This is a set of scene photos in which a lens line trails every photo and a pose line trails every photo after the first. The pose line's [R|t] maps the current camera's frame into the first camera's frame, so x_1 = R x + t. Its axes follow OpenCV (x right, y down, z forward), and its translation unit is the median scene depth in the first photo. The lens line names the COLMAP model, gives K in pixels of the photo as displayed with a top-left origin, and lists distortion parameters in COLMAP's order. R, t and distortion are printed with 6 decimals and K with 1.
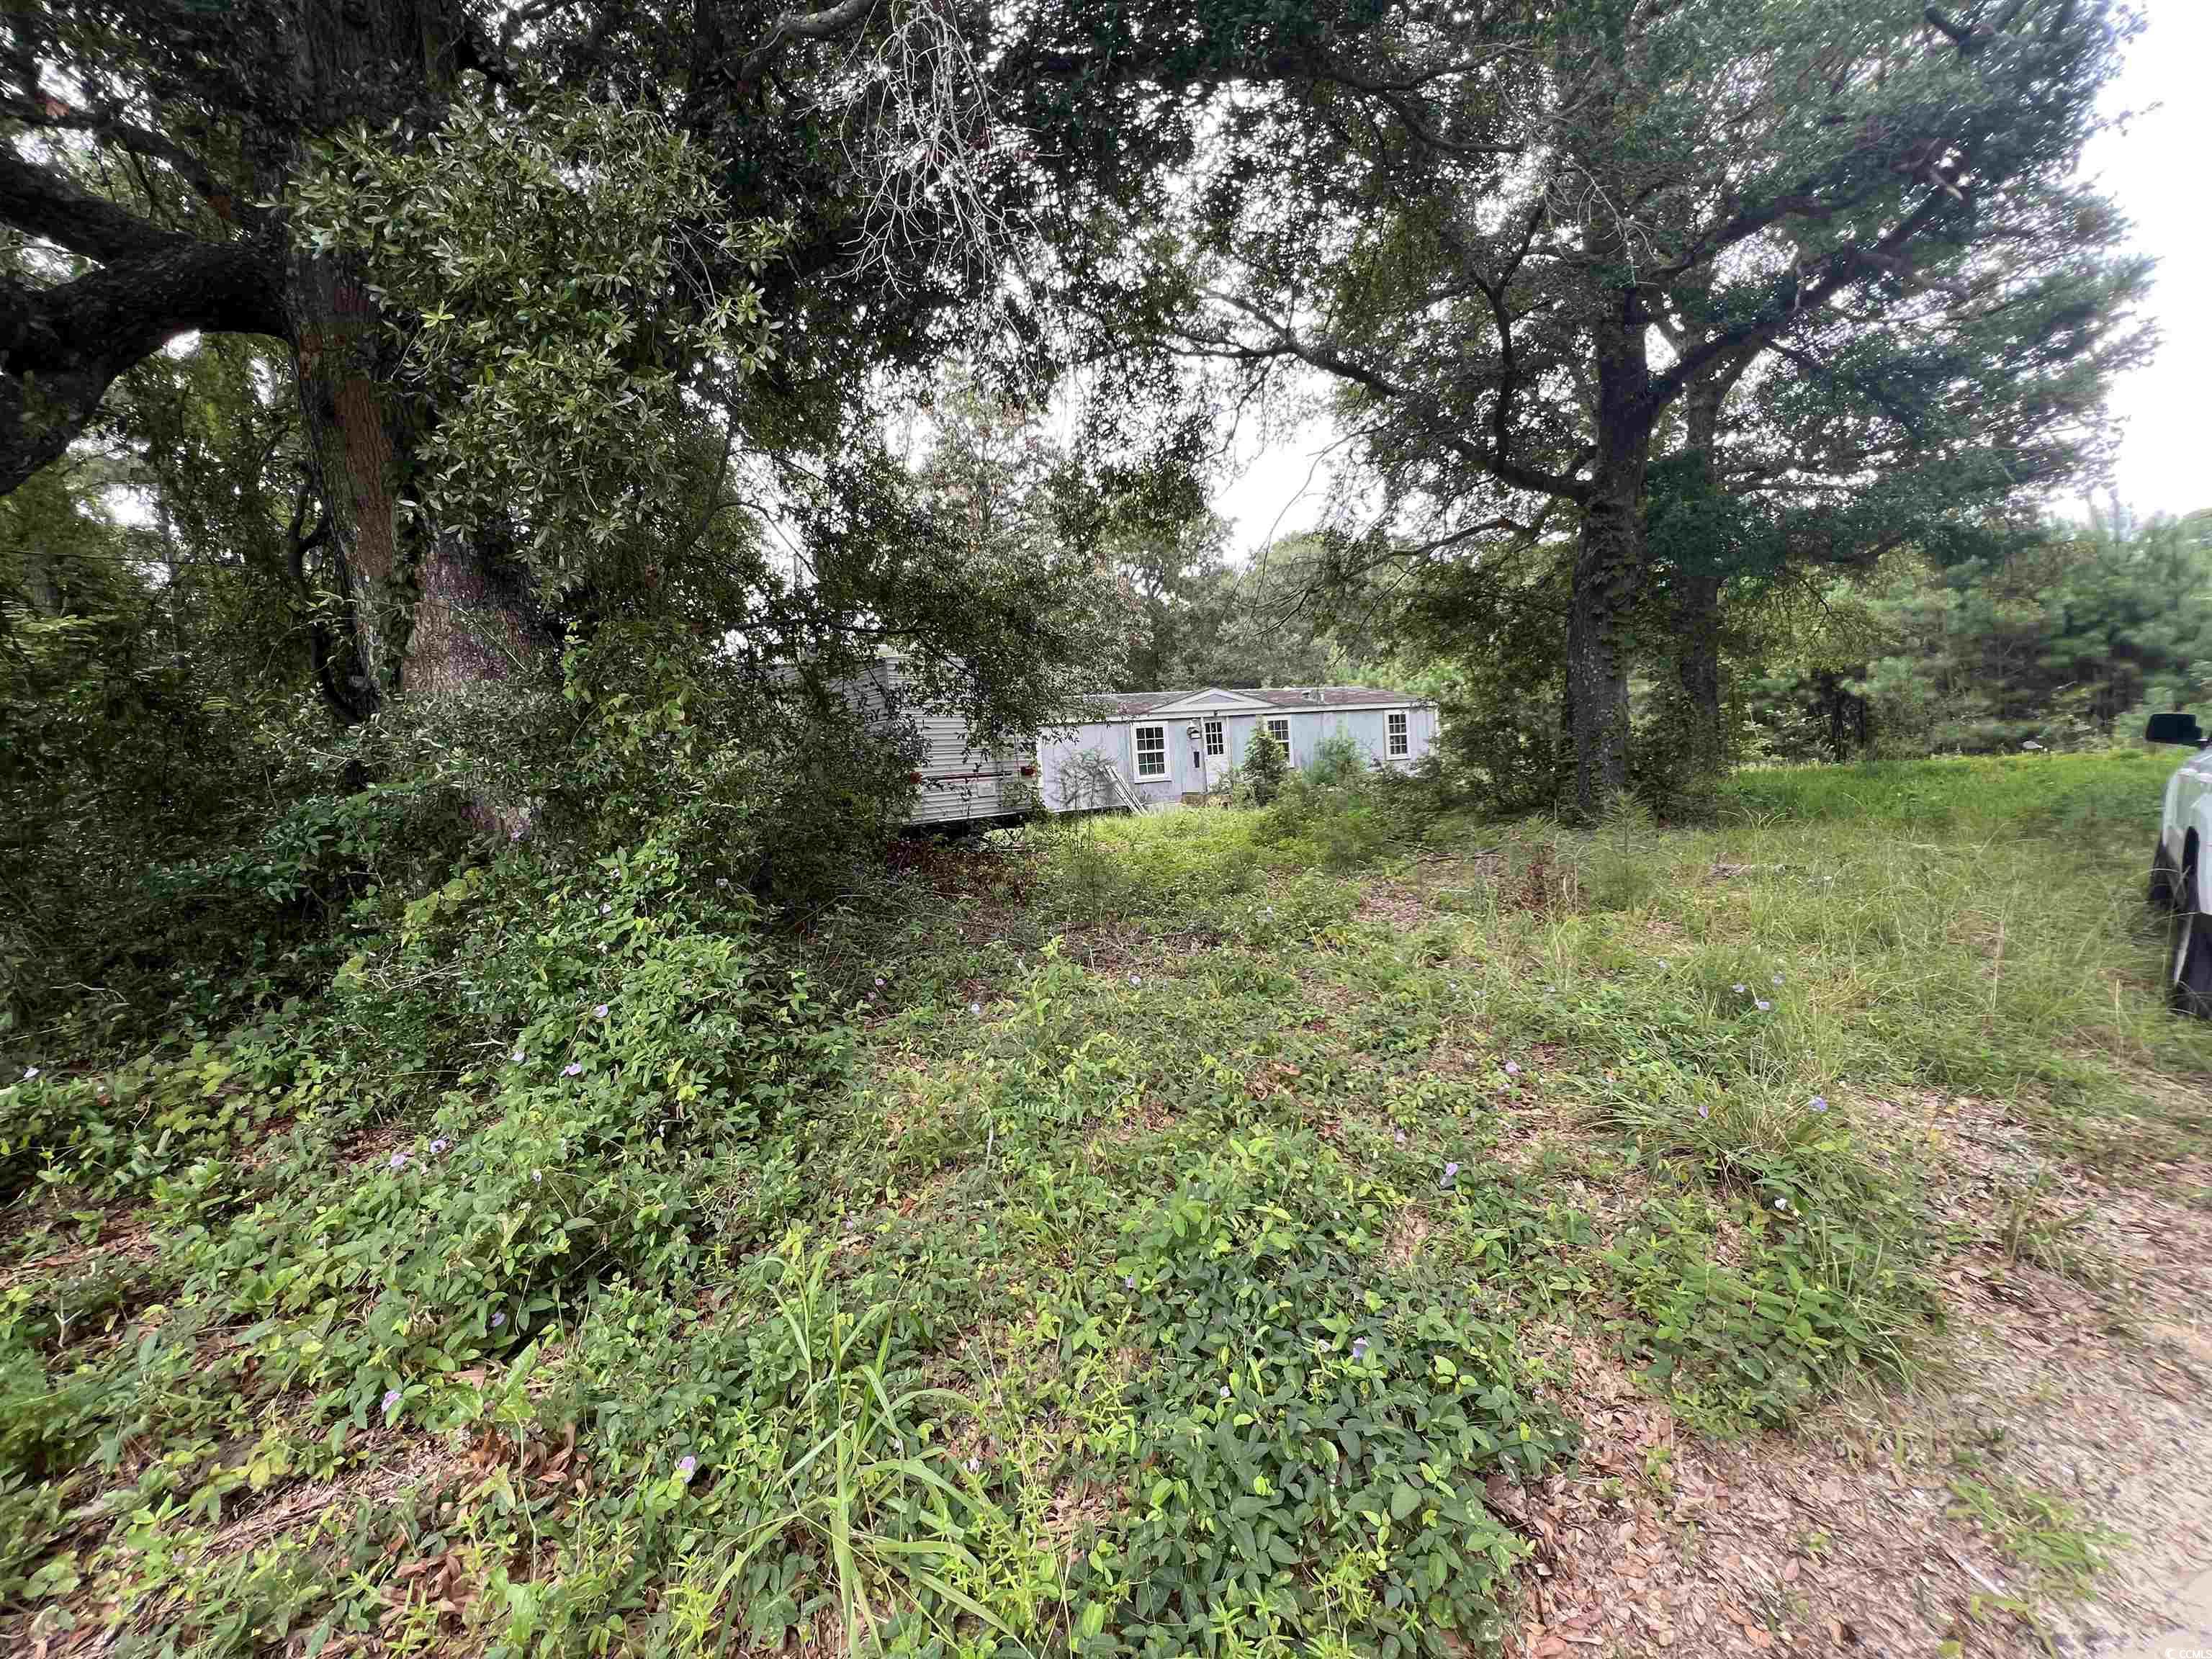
lens RADIAL K [[891.5, 0, 1106.2], [0, 891.5, 819.1], [0, 0, 1]] dist [0.000472, 0.000438]
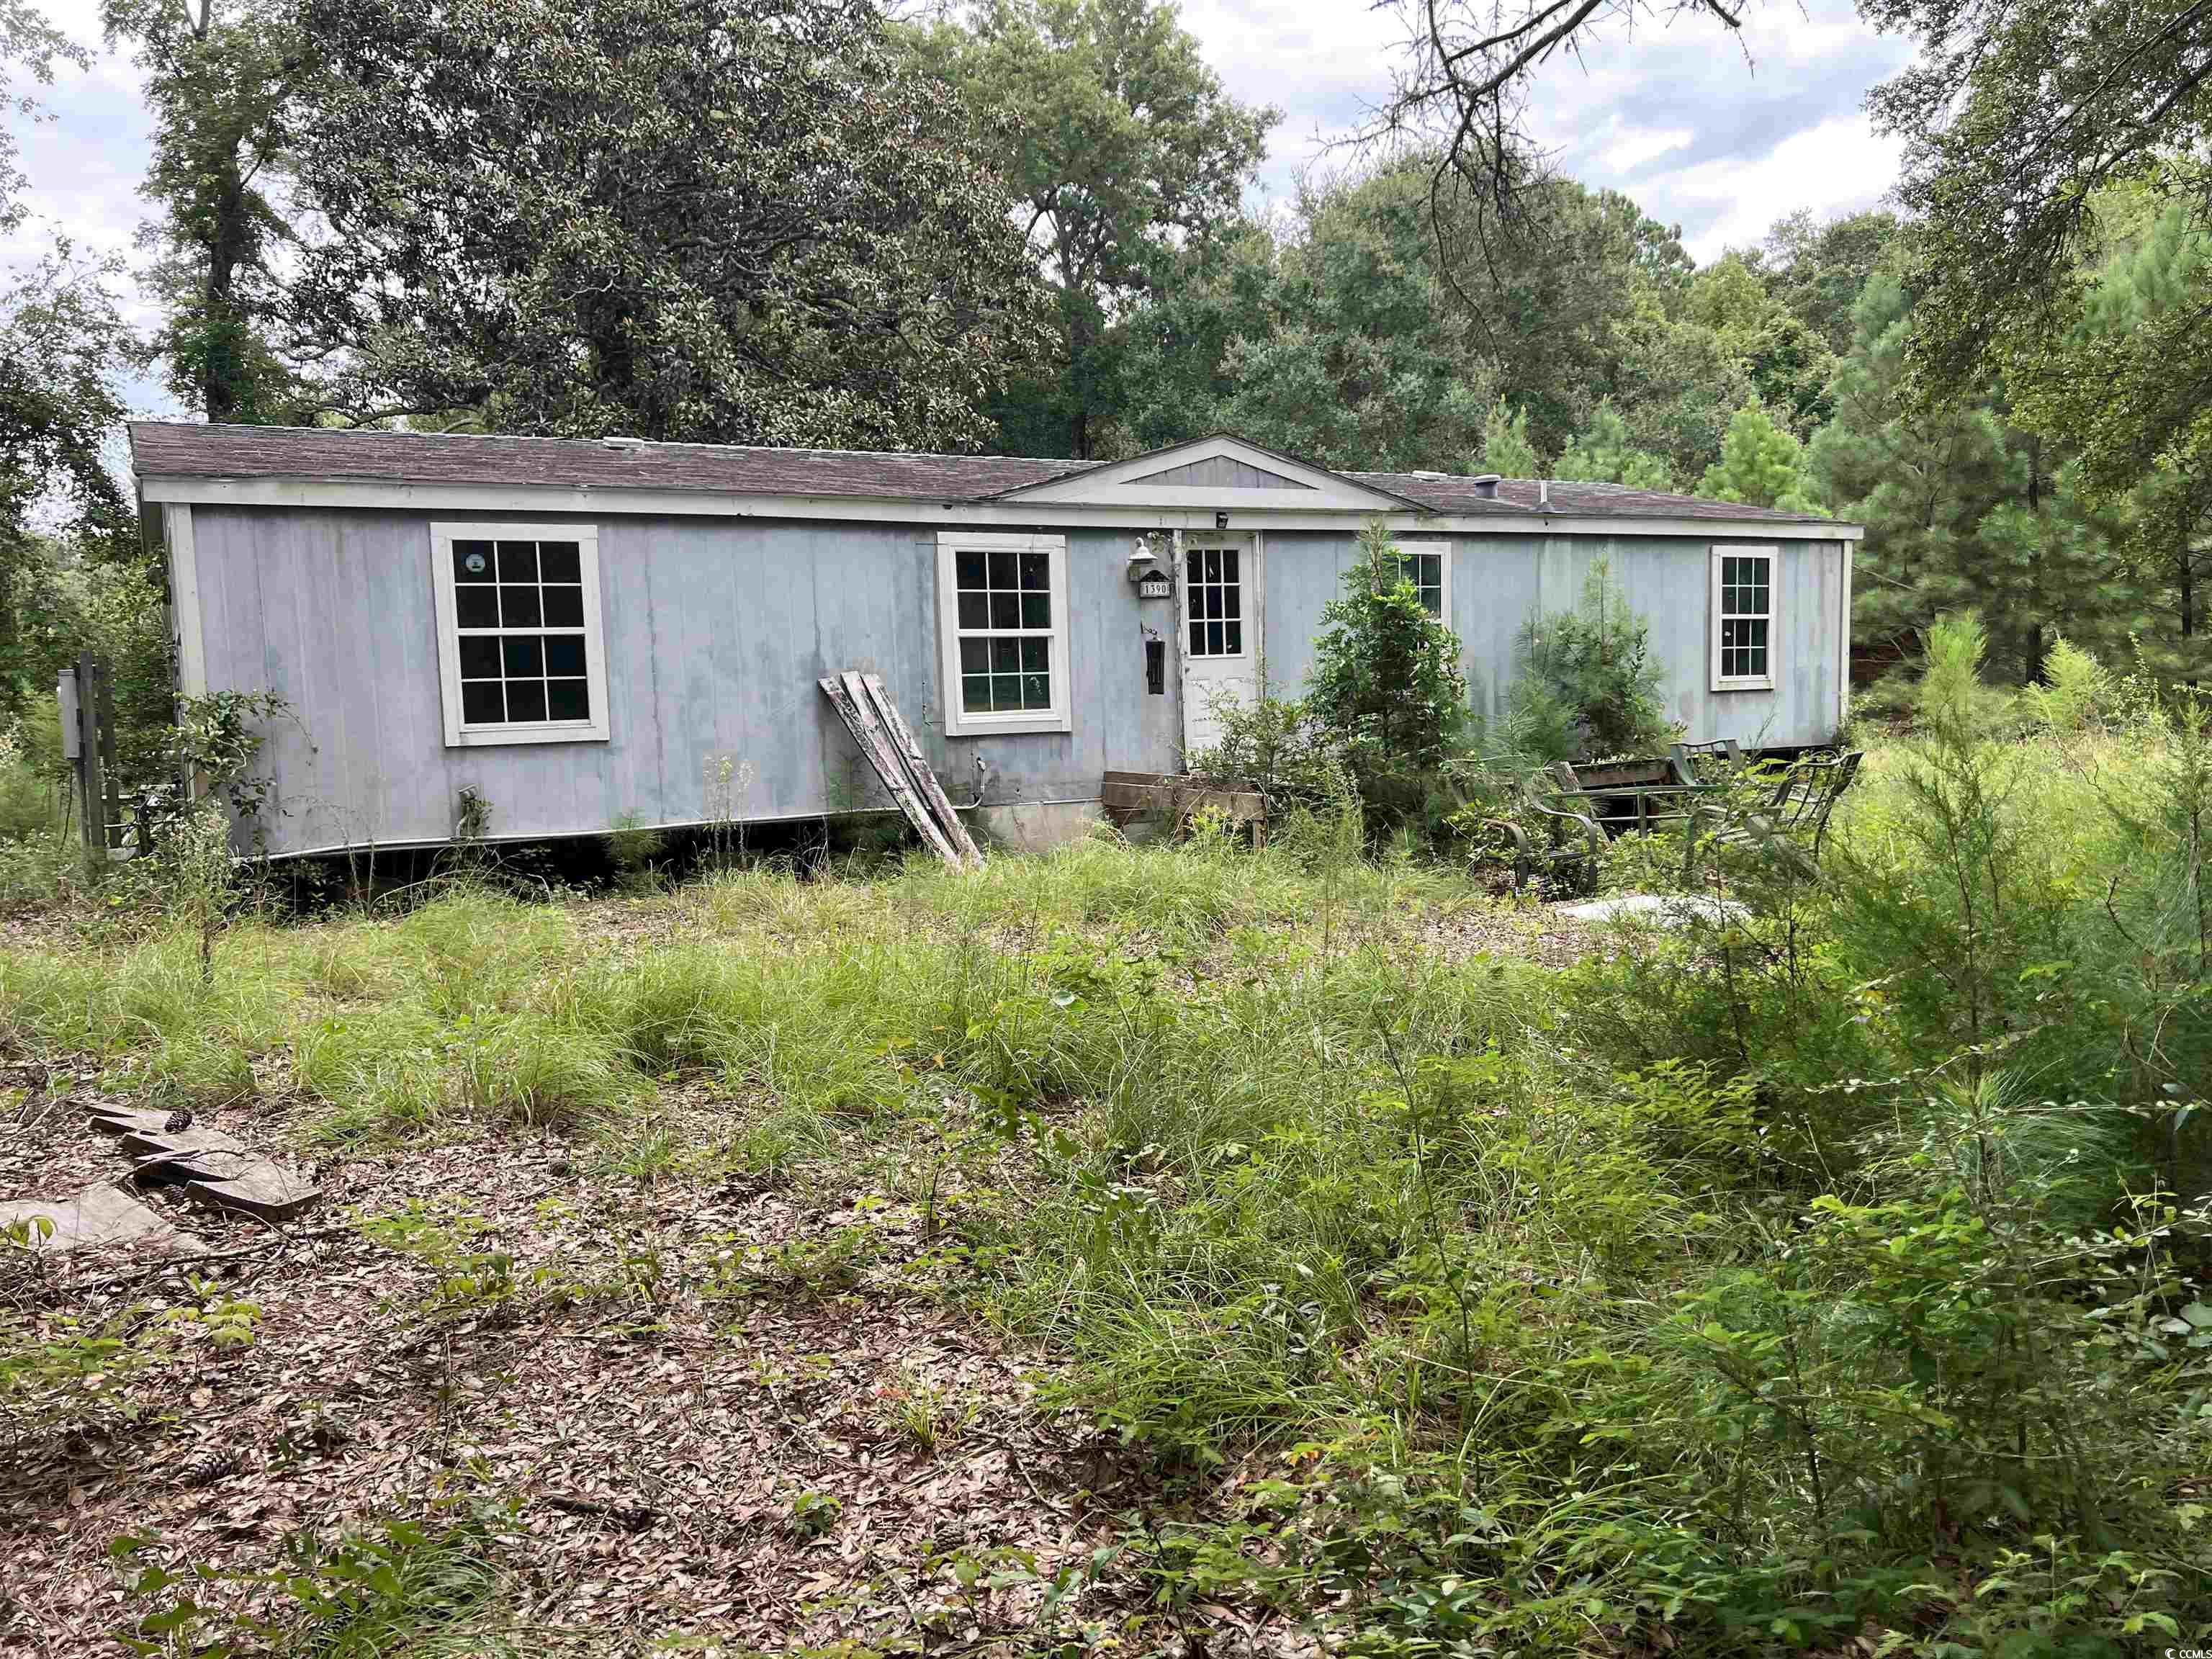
lens RADIAL K [[1675.0, 0, 1108.4], [0, 1675.0, 834.9], [0, 0, 1]] dist [0.034606, -0.003797]
pose [[0.996811, 0.035512, 0.071466, 0.045552], [-0.038117, 0.998645, 0.035432, -0.028469], [-0.070111, -0.038043, 0.996814, 0.417957]]
